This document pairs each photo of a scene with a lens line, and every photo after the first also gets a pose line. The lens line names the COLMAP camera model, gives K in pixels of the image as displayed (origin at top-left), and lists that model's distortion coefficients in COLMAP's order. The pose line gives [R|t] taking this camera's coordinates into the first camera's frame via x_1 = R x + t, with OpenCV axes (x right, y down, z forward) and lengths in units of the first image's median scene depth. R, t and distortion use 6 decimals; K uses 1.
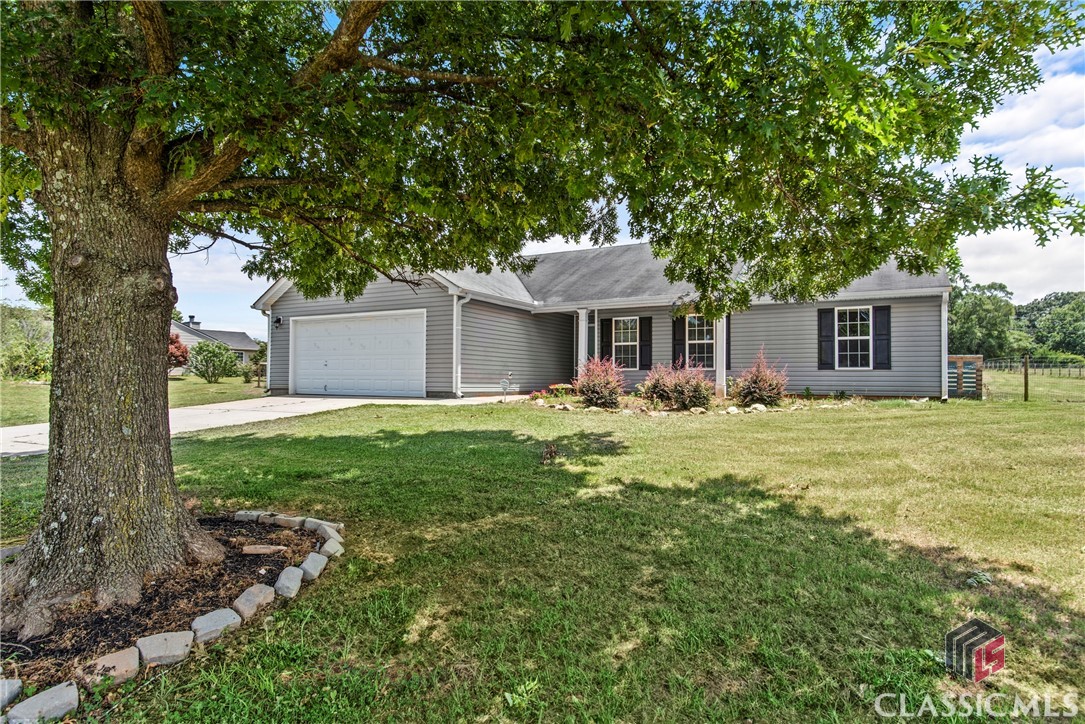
lens RADIAL K [[609.1, 0, 542.5], [0, 609.1, 362.0], [0, 0, 1]] dist [-0.000695, 0.000098]
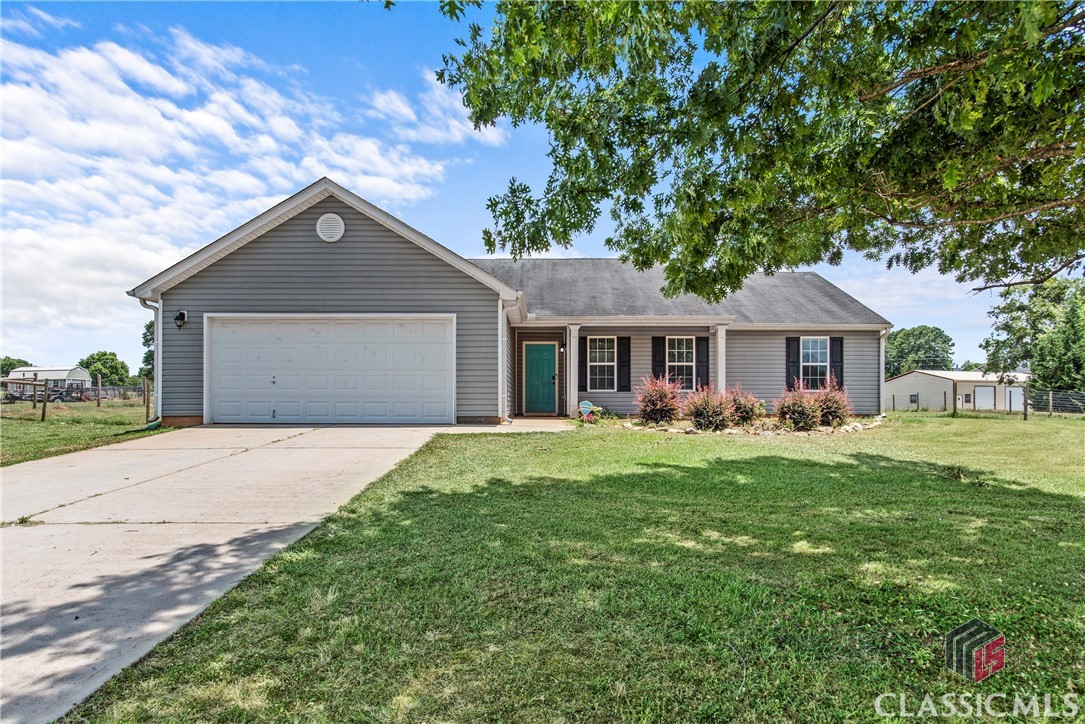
lens RADIAL K [[609.1, 0, 542.5], [0, 609.1, 362.0], [0, 0, 1]] dist [-0.000695, 0.000098]
pose [[0.875648, 0.027936, 0.482141, -0.433793], [-0.010782, 0.999208, -0.038313, 0.005393], [-0.482829, 0.028350, 0.875256, 0.218758]]
